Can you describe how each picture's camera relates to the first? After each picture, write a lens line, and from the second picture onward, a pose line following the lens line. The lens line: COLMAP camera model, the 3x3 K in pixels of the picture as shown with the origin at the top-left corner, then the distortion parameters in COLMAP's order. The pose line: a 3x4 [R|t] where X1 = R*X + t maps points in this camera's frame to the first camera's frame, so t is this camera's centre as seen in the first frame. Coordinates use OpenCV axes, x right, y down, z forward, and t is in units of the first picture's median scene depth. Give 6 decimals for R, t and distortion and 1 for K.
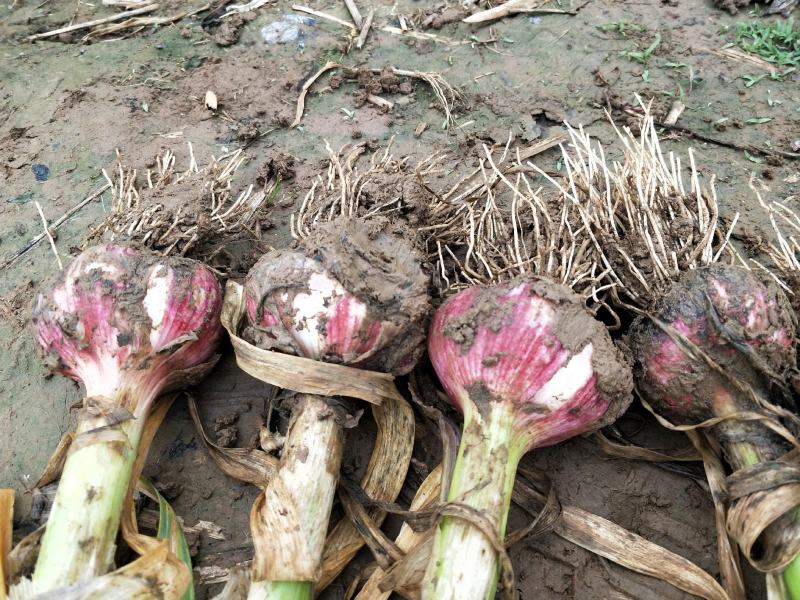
lens RADIAL K [[678.4, 0, 395.4], [0, 678.4, 305.2], [0, 0, 1]] dist [0.000244, -0.063753]
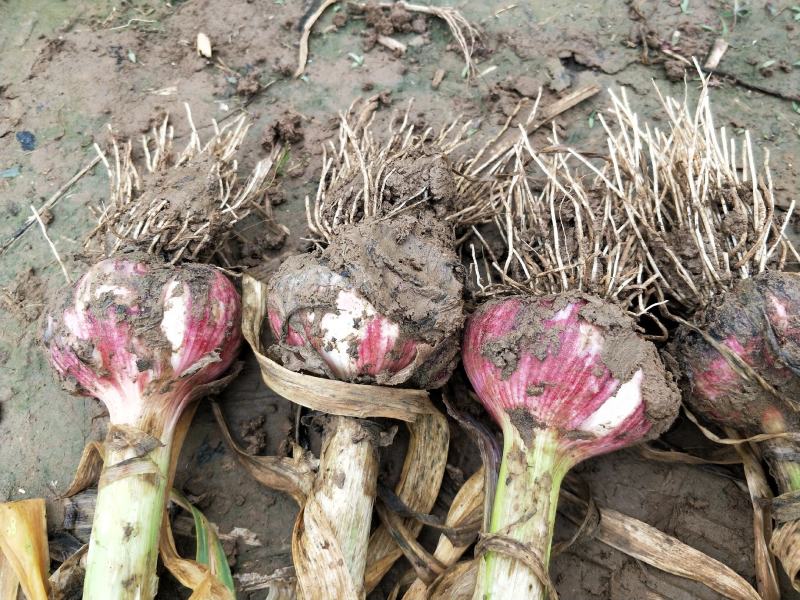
lens RADIAL K [[678.4, 0, 392.9], [0, 678.4, 300.3], [0, 0, 1]] dist [0.000244, -0.063753]
pose [[0.999558, -0.029627, 0.002480, -0.050163], [0.028719, 0.983759, 0.177180, -0.188597], [-0.007689, -0.177031, 0.984175, 0.076476]]
